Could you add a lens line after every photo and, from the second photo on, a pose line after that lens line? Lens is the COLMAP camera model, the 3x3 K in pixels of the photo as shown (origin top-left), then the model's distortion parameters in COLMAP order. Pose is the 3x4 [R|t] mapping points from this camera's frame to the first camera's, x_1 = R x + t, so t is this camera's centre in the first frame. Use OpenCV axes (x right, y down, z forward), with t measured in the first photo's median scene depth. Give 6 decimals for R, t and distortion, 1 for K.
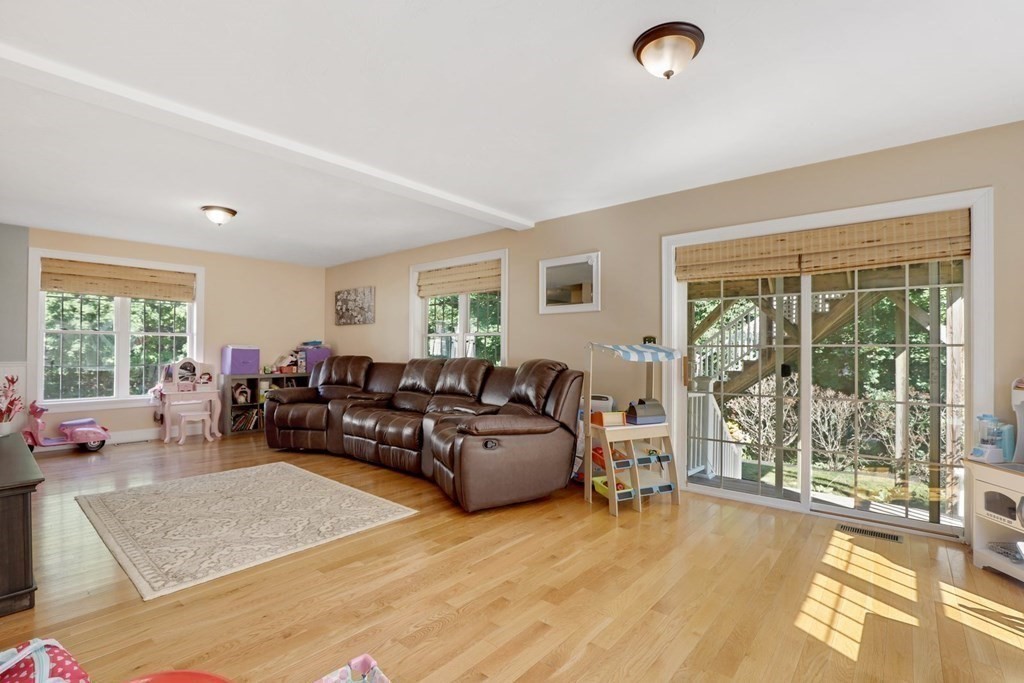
lens RADIAL K [[472.8, 0, 512.0], [0, 472.8, 341.5], [0, 0, 1]] dist [-0.005241, -0.000225]
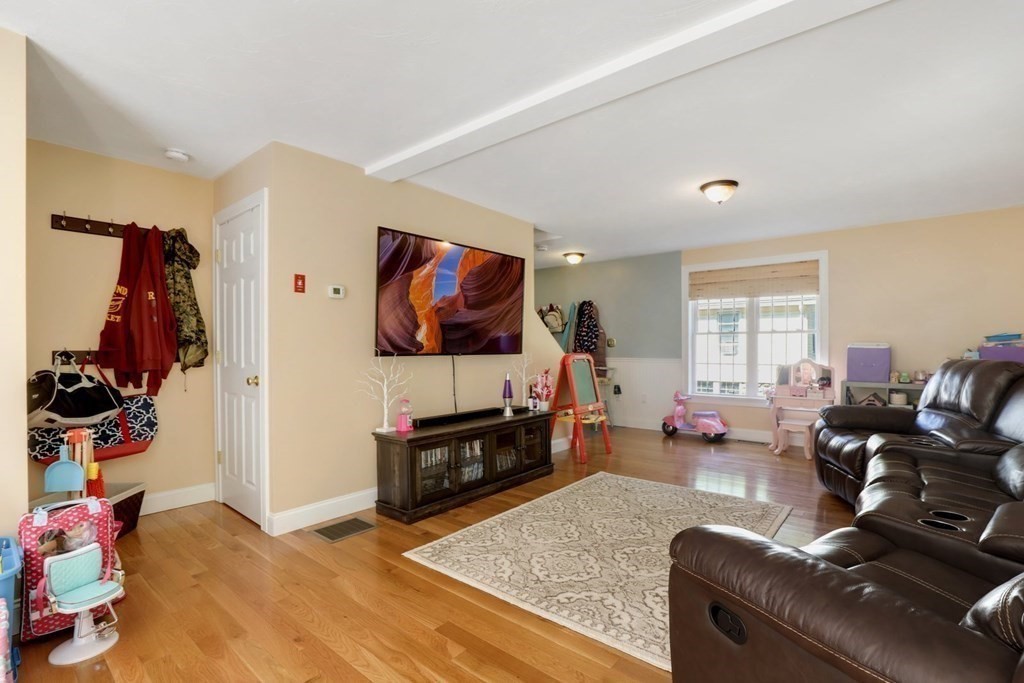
lens RADIAL K [[469.1, 0, 517.5], [0, 469.1, 344.5], [0, 0, 1]] dist [-0.021065, 0.000125]
pose [[0.028158, -0.011235, -0.999540, 0.255855], [0.019961, 0.999744, -0.010675, 0.012798], [0.999404, -0.019651, 0.028375, 0.728153]]
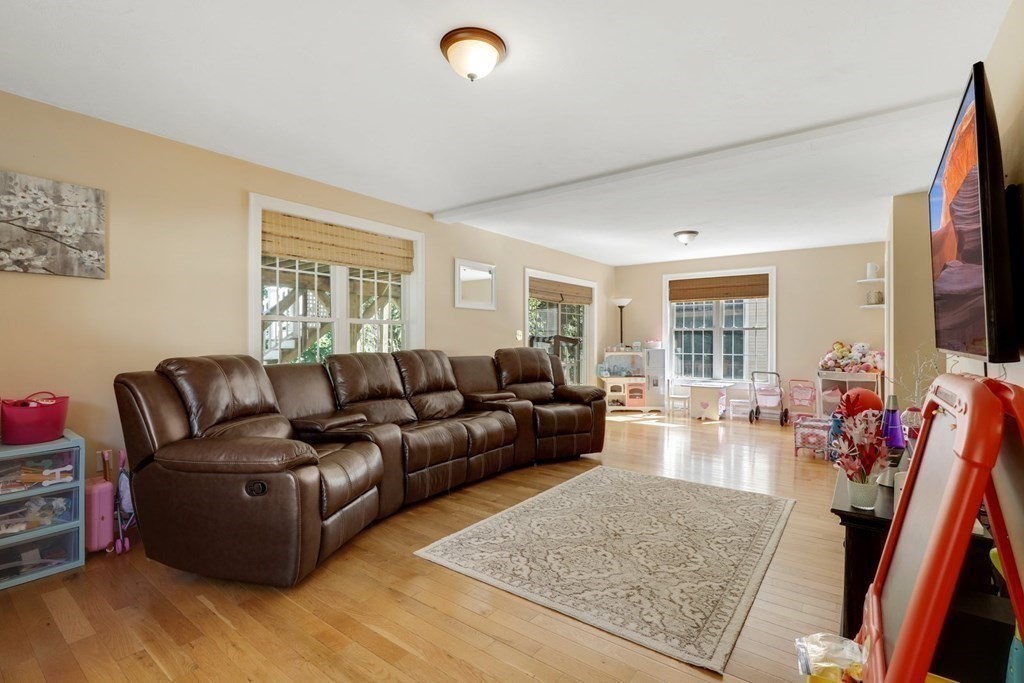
lens RADIAL K [[469.1, 0, 517.5], [0, 469.1, 344.5], [0, 0, 1]] dist [-0.021065, 0.000125]
pose [[-0.075564, -0.013366, 0.997051, -1.286162], [-0.016073, 0.999797, 0.012185, 0.014661], [-0.997011, -0.015105, -0.075763, 1.172534]]
